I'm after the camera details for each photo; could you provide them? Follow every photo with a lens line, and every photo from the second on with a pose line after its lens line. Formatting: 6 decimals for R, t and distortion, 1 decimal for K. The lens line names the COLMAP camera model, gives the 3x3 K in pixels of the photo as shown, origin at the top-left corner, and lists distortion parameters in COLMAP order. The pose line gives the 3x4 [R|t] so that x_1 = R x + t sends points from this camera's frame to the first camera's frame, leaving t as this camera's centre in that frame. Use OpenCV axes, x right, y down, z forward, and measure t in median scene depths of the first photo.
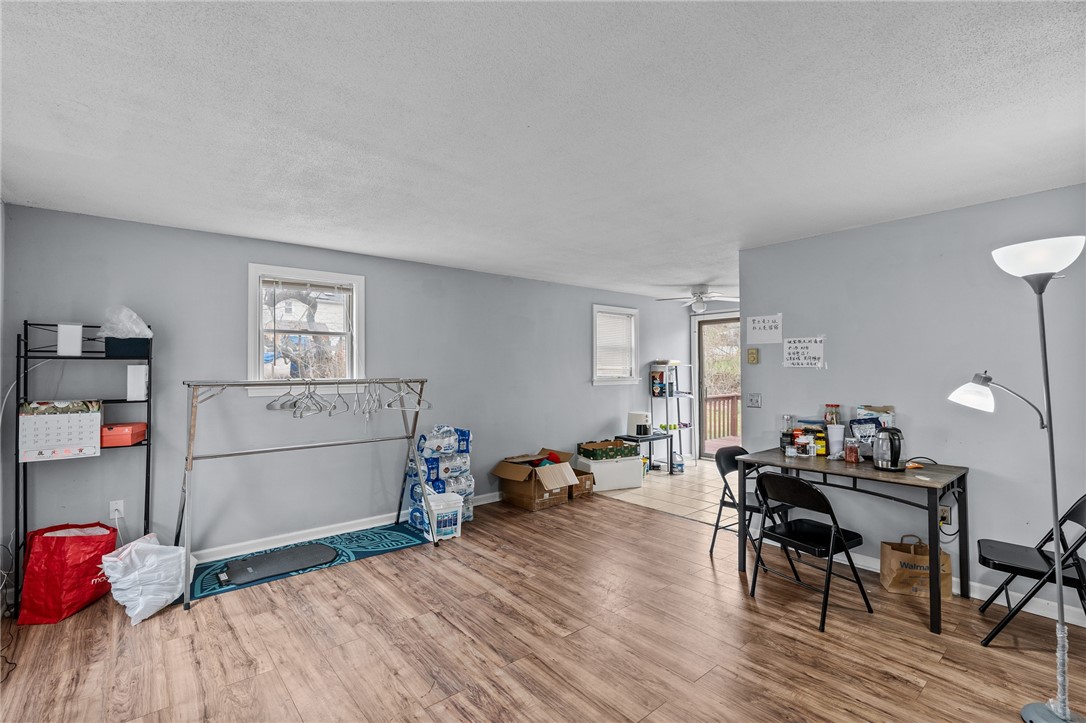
lens RADIAL K [[492.8, 0, 536.2], [0, 492.8, 364.0], [0, 0, 1]] dist [-0.009415, 0.001432]
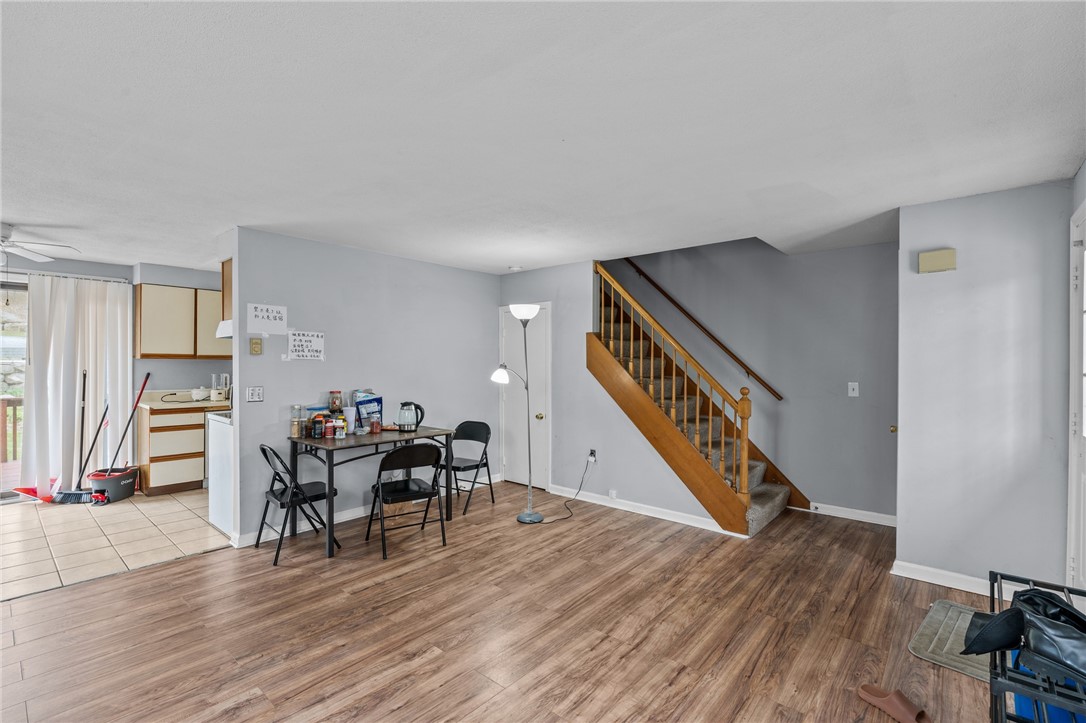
lens RADIAL K [[492.8, 0, 537.2], [0, 492.8, 363.1], [0, 0, 1]] dist [-0.009415, 0.001432]
pose [[-0.164691, 0.002999, 0.986341, -0.824223], [-0.014977, 0.999872, -0.005541, 0.018960], [-0.986231, -0.015685, -0.164625, 0.925533]]
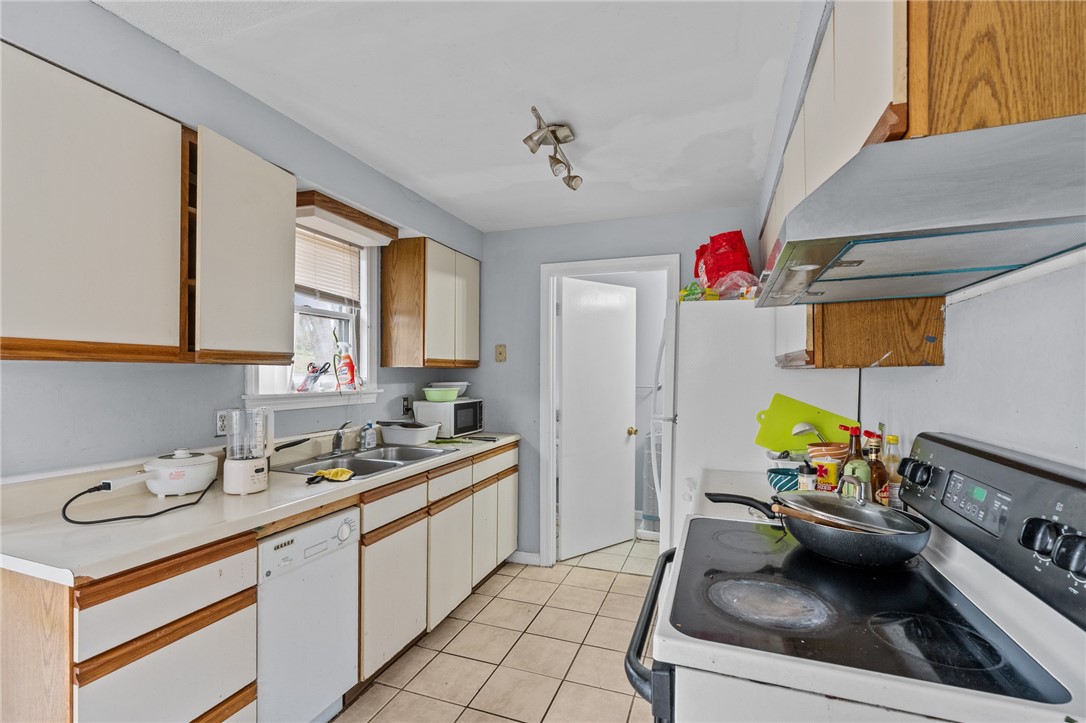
lens RADIAL K [[492.8, 0, 559.1], [0, 492.8, 374.9], [0, 0, 1]] dist [-0.009415, 0.001432]
pose [[-0.510907, -0.002722, 0.859632, 0.638663], [-0.012605, 0.999911, -0.004326, 0.024598], [-0.859543, -0.013046, -0.510896, 1.896184]]
